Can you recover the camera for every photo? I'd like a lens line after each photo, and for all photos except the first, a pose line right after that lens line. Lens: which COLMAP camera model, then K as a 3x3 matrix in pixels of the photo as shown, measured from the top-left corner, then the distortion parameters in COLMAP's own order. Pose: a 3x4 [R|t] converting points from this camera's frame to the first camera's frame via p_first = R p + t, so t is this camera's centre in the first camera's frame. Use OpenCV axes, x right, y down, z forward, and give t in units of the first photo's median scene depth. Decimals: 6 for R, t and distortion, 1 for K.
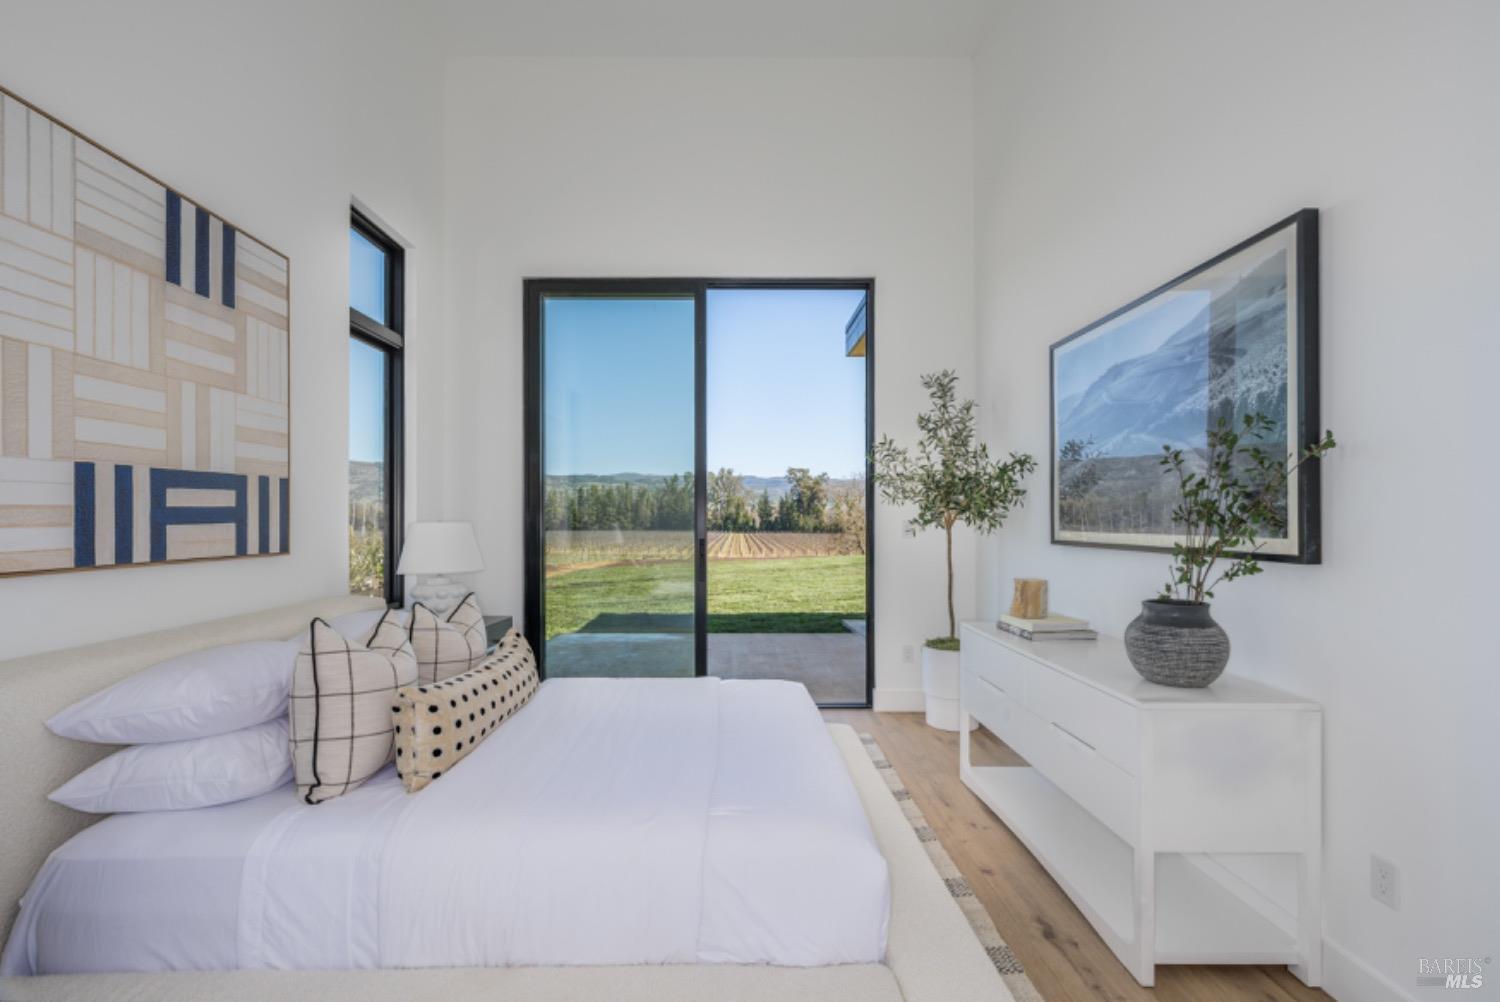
lens RADIAL K [[674.0, 0, 748.3], [0, 674.0, 510.5], [0, 0, 1]] dist [0.000006, 0.000823]
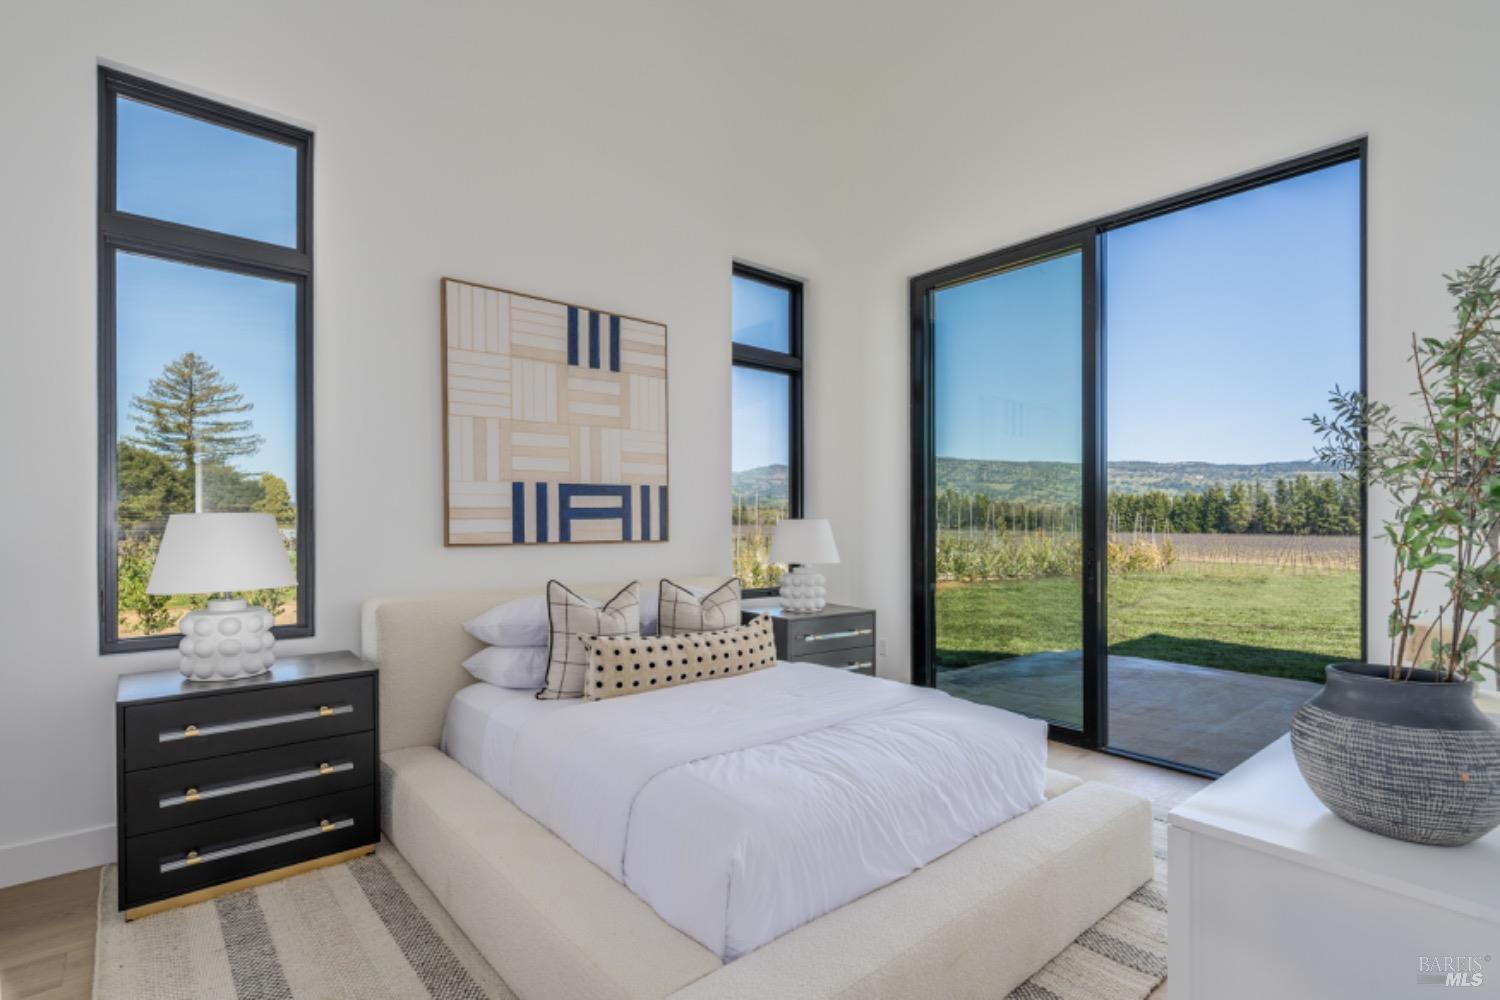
lens RADIAL K [[733.0, 0, 748.7], [0, 733.0, 513.7], [0, 0, 1]] dist [0.002587, 0.001751]
pose [[0.634387, -0.001613, -0.773014, 0.668618], [0.005428, 0.999982, 0.002368, 0.006169], [0.772996, -0.005698, 0.634385, 0.215660]]
